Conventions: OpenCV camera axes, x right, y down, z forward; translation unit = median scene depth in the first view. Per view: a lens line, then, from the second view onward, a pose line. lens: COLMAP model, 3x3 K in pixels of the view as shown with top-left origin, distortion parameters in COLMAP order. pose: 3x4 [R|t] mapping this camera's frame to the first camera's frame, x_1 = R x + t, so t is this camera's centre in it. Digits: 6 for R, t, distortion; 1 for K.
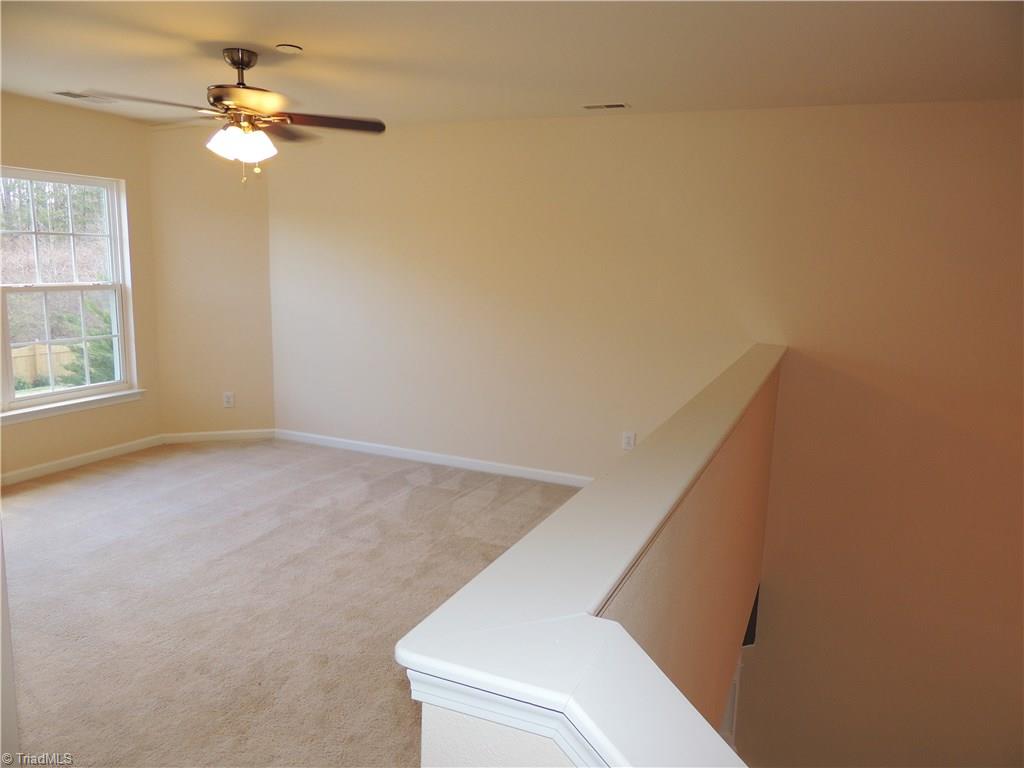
lens RADIAL K [[743.6, 0, 512.0], [0, 743.6, 384.5], [0, 0, 1]] dist [-0.012529, 0.028749]
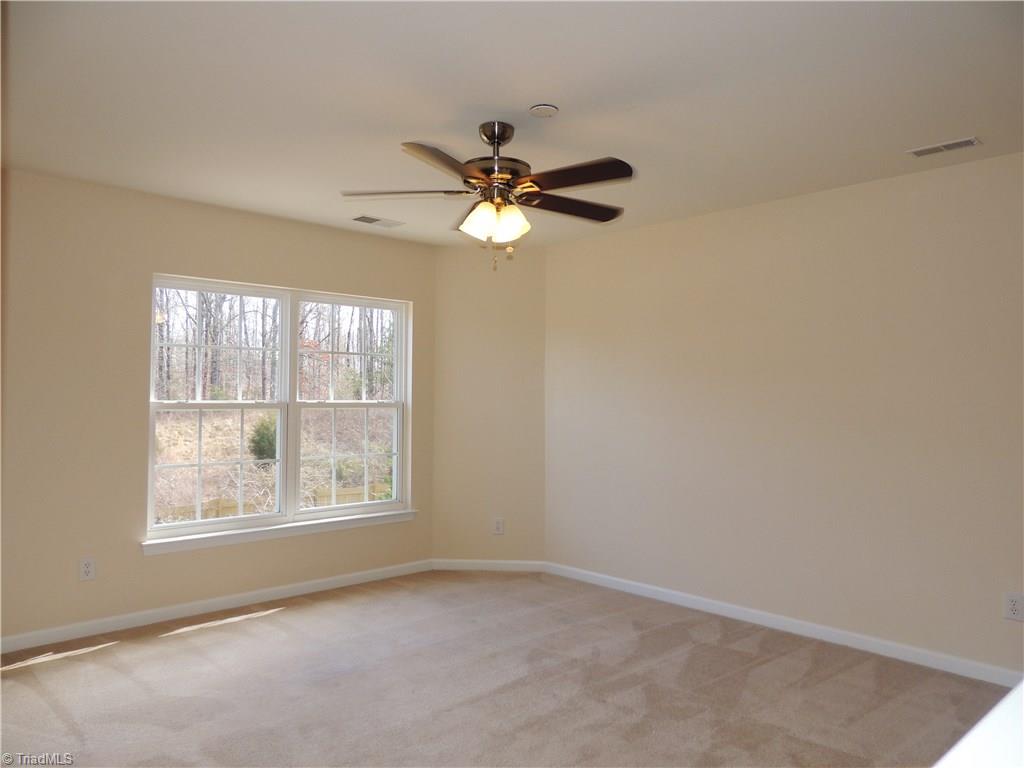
lens RADIAL K [[743.6, 0, 514.9], [0, 743.6, 371.0], [0, 0, 1]] dist [-0.012529, 0.028749]
pose [[0.924159, -0.034143, -0.380480, -0.001603], [-0.048317, 0.977552, -0.205080, 0.028887], [0.378941, 0.207910, 0.901764, 0.175441]]
